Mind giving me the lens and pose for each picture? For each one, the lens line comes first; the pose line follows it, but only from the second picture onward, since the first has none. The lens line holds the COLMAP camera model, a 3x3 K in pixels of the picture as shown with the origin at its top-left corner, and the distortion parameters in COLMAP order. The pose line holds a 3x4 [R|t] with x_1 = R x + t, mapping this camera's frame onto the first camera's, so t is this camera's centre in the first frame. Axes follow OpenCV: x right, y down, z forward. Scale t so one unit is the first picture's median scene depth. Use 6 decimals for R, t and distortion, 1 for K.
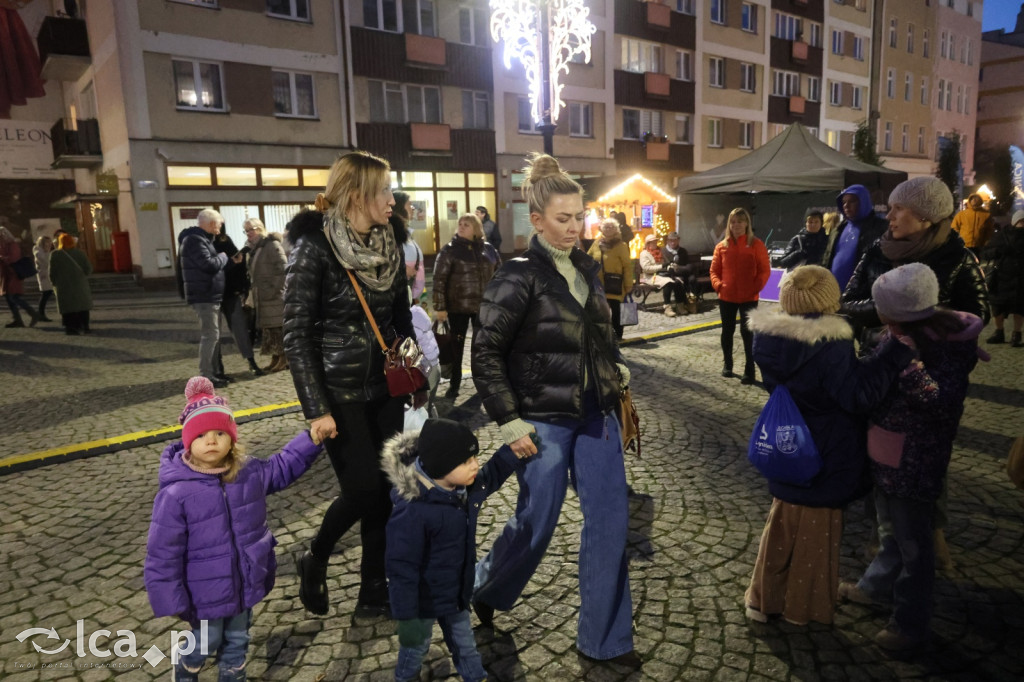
lens RADIAL K [[714.1, 0, 511.5], [0, 714.1, 346.2], [0, 0, 1]] dist [-0.003890, 0.002255]
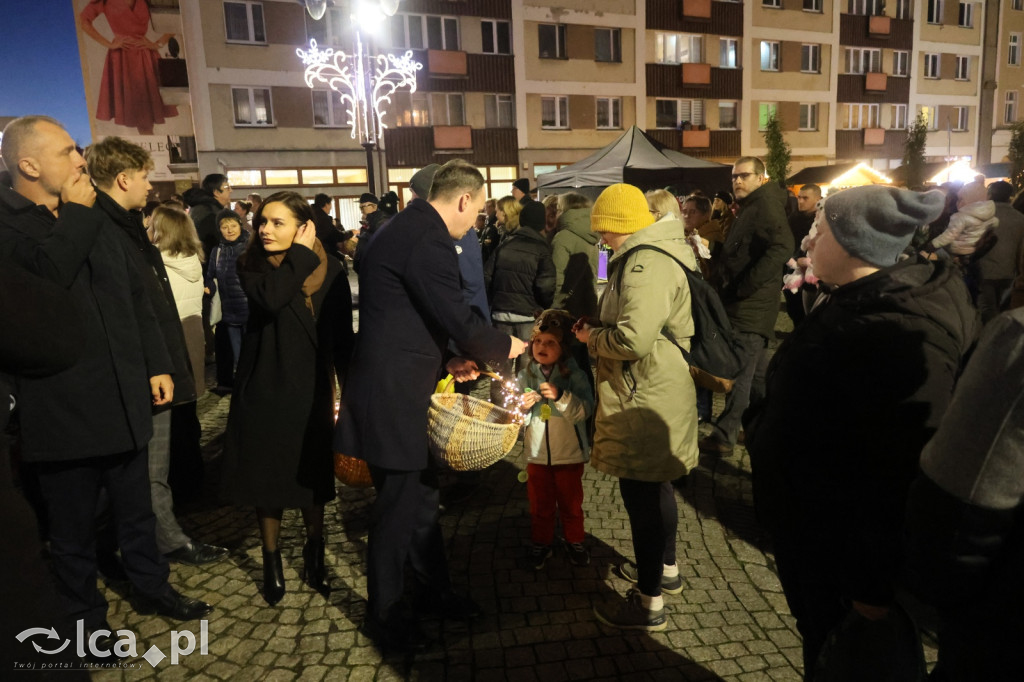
lens RADIAL K [[711.6, 0, 510.5], [0, 711.6, 342.5], [0, 0, 1]] dist [0.005604, -0.003493]
pose [[0.967232, 0.033637, -0.251657, 0.233336], [-0.029135, 0.999342, 0.021594, 0.010984], [0.252218, -0.013555, 0.967575, -0.086039]]
